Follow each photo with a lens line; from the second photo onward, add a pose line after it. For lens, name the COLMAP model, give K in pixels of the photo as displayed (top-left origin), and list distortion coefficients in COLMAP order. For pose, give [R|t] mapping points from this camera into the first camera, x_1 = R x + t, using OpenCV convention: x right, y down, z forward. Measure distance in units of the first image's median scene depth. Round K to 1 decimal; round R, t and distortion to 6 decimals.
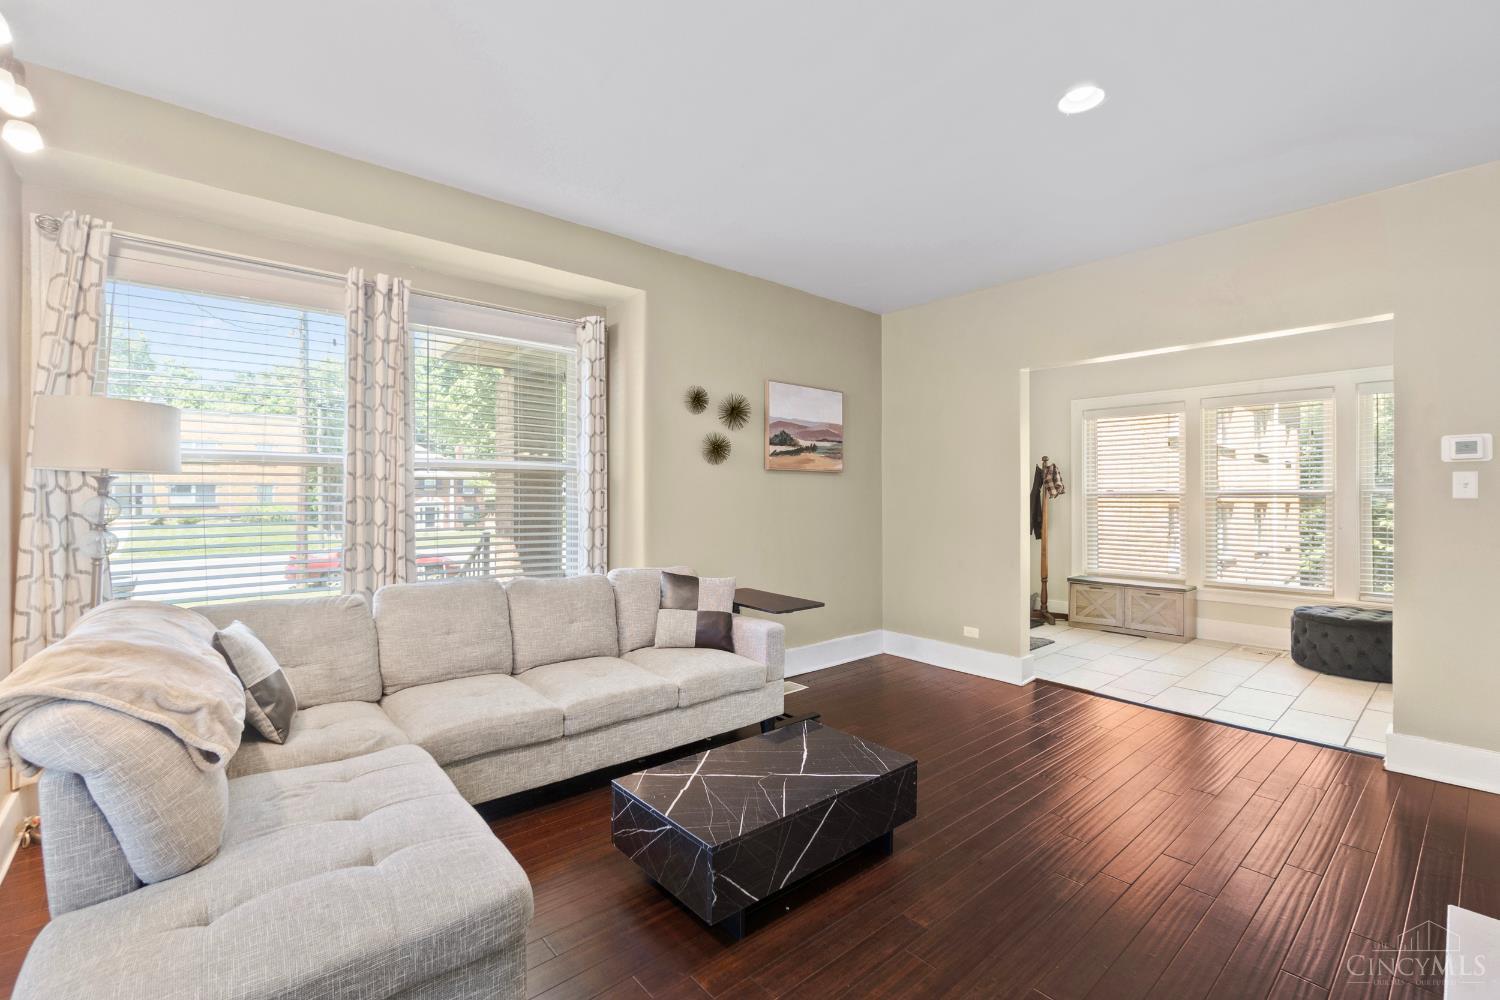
lens RADIAL K [[638.5, 0, 750.0], [0, 638.5, 500.0], [0, 0, 1]] dist [-0.009680, -0.000128]
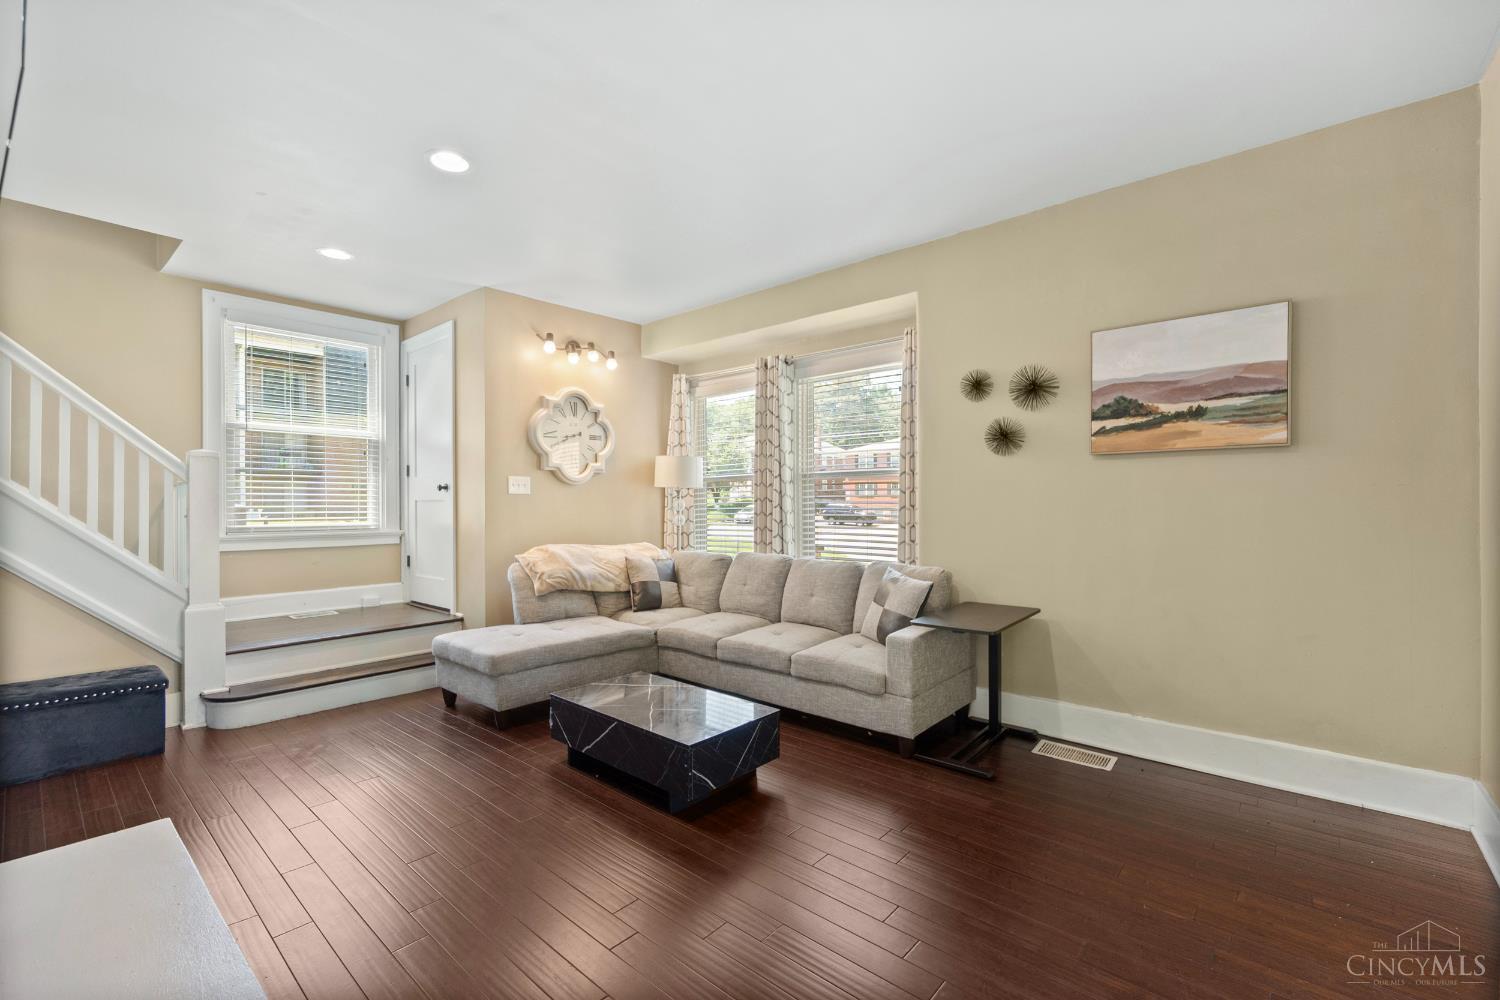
lens RADIAL K [[638.5, 0, 750.0], [0, 638.5, 500.0], [0, 0, 1]] dist [-0.009680, -0.000128]
pose [[0.143437, -0.008834, -0.989620, 0.688363], [-0.002189, 0.999955, -0.009243, 0.011607], [0.989657, 0.003492, 0.143412, 0.506137]]
